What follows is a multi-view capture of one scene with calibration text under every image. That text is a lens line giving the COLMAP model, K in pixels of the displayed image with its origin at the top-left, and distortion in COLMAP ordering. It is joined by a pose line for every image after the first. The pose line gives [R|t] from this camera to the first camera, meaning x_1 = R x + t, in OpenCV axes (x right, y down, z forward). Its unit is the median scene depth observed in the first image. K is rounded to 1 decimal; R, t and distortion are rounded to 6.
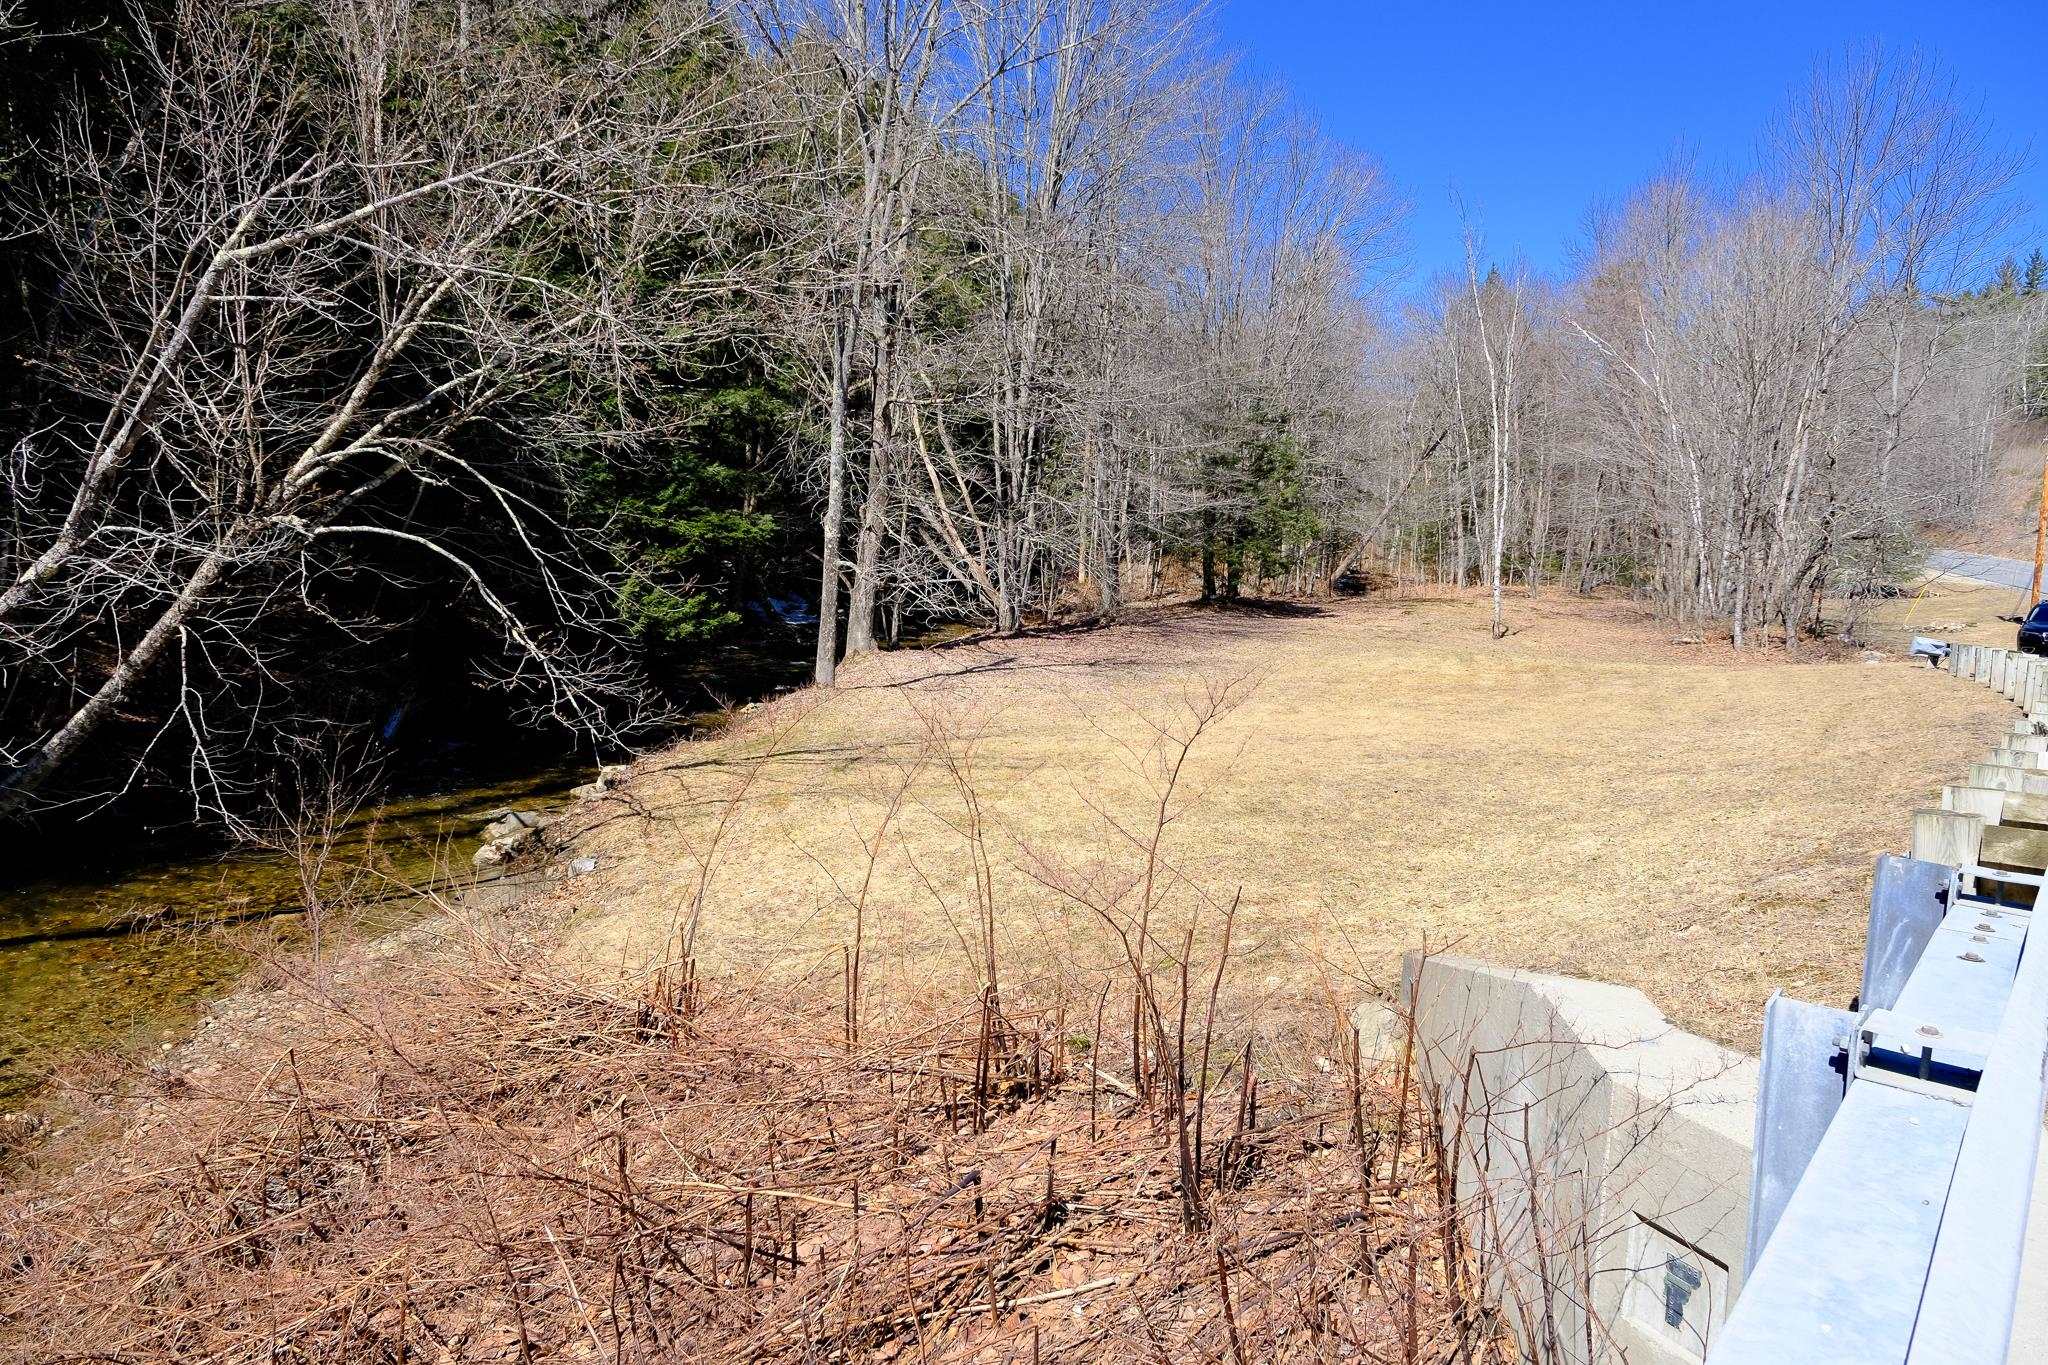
lens RADIAL K [[1419.0, 0, 1024.0], [0, 1419.0, 682.5], [0, 0, 1]] dist [0.004653, 0.003043]
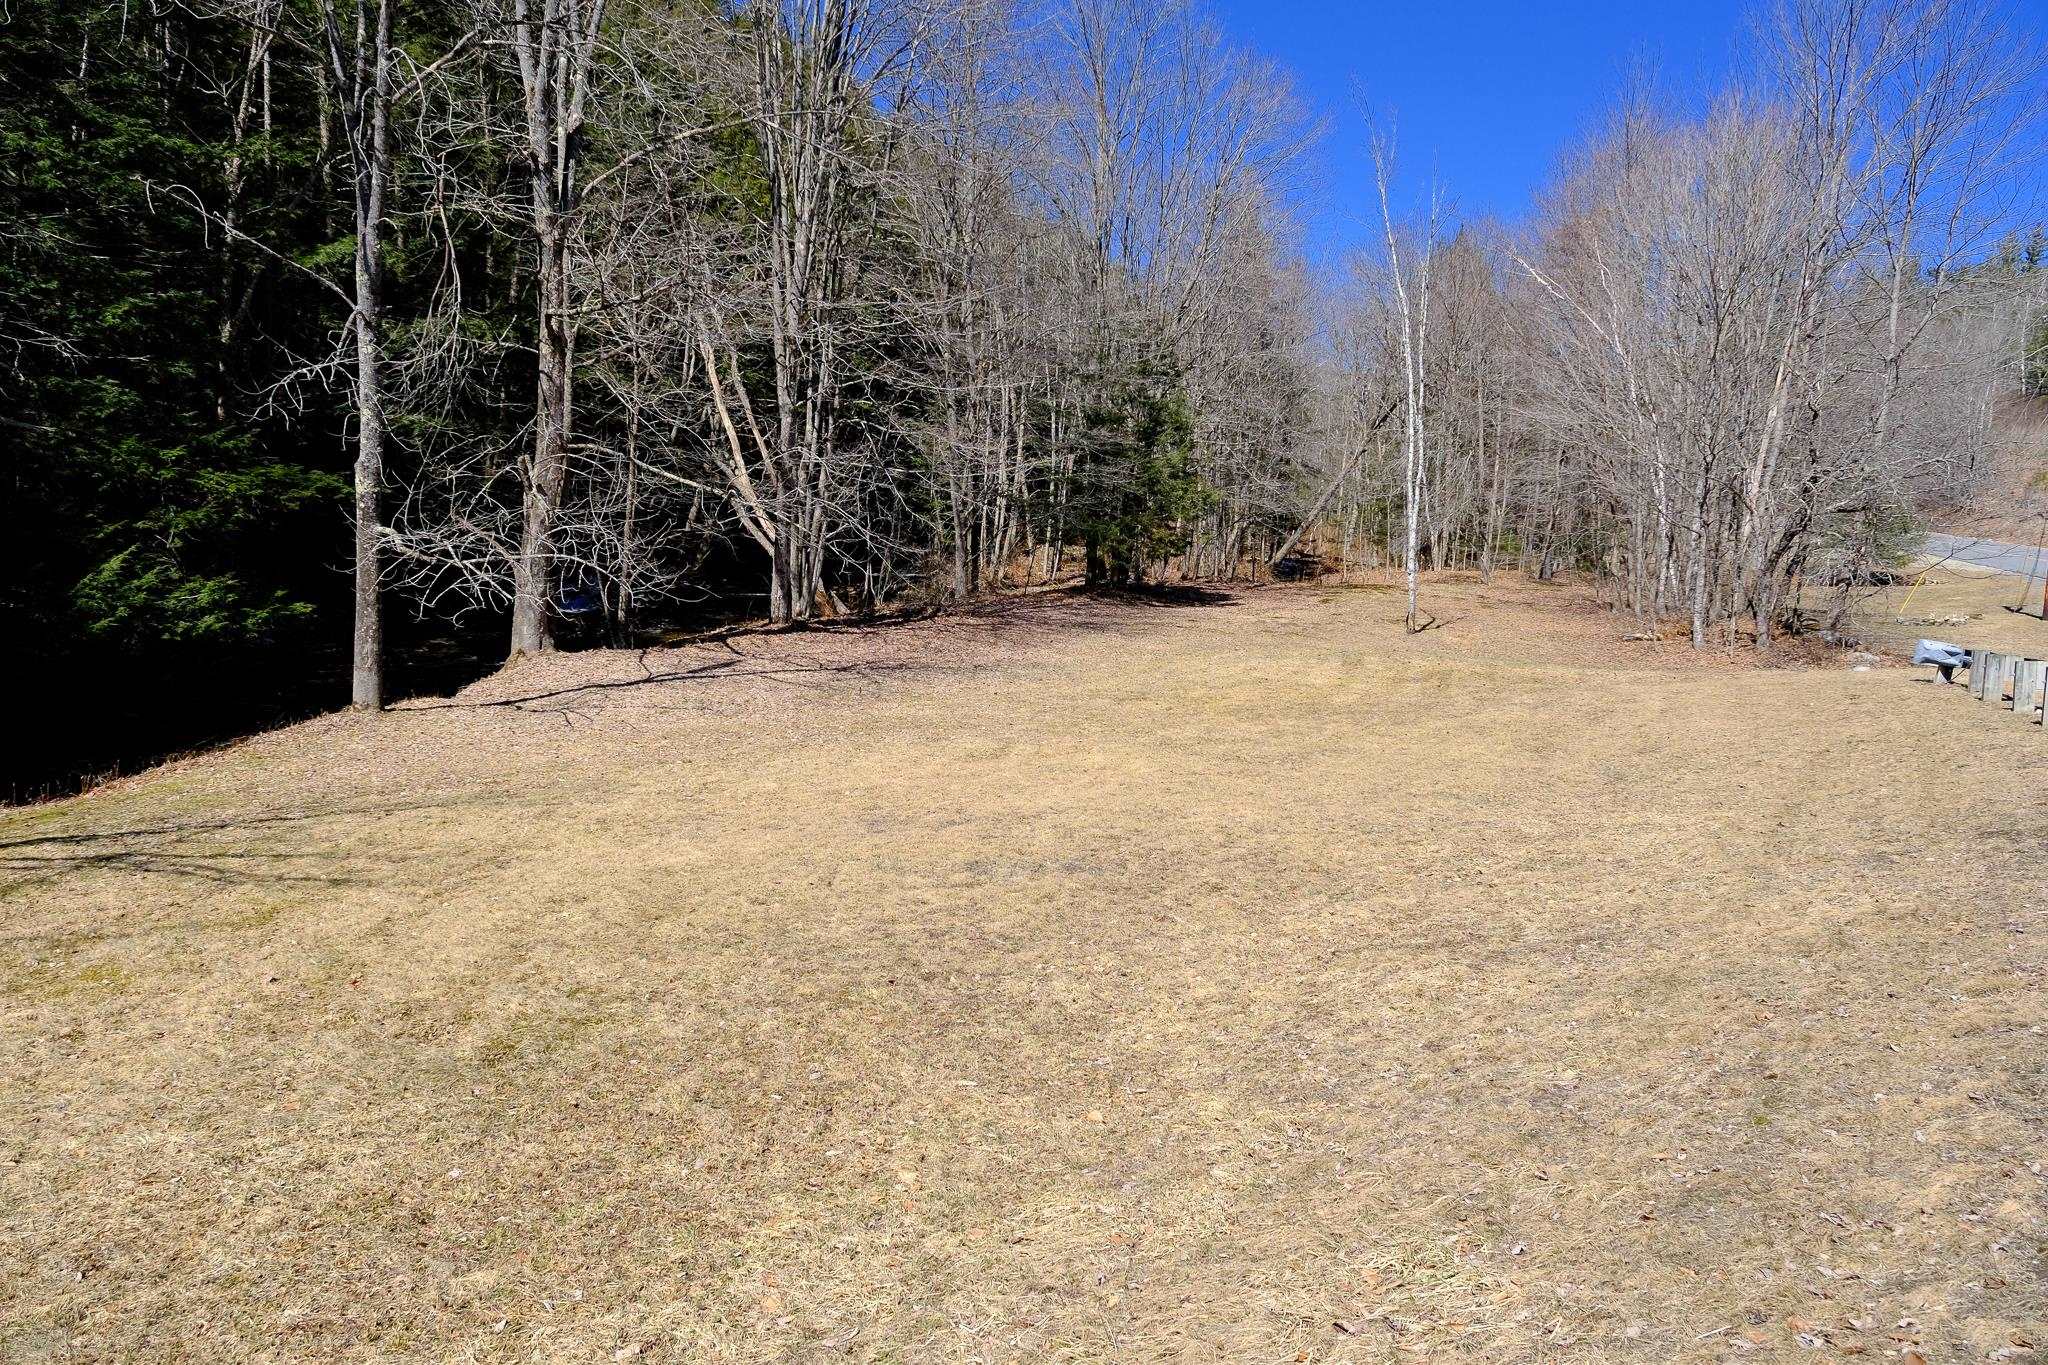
lens RADIAL K [[1419.0, 0, 1024.0], [0, 1419.0, 682.5], [0, 0, 1]] dist [0.004653, 0.003043]
pose [[0.999979, 0.003280, 0.005610, 0.093216], [-0.003343, 0.999932, 0.011142, -0.009609], [-0.005573, -0.011160, 0.999922, 0.156564]]
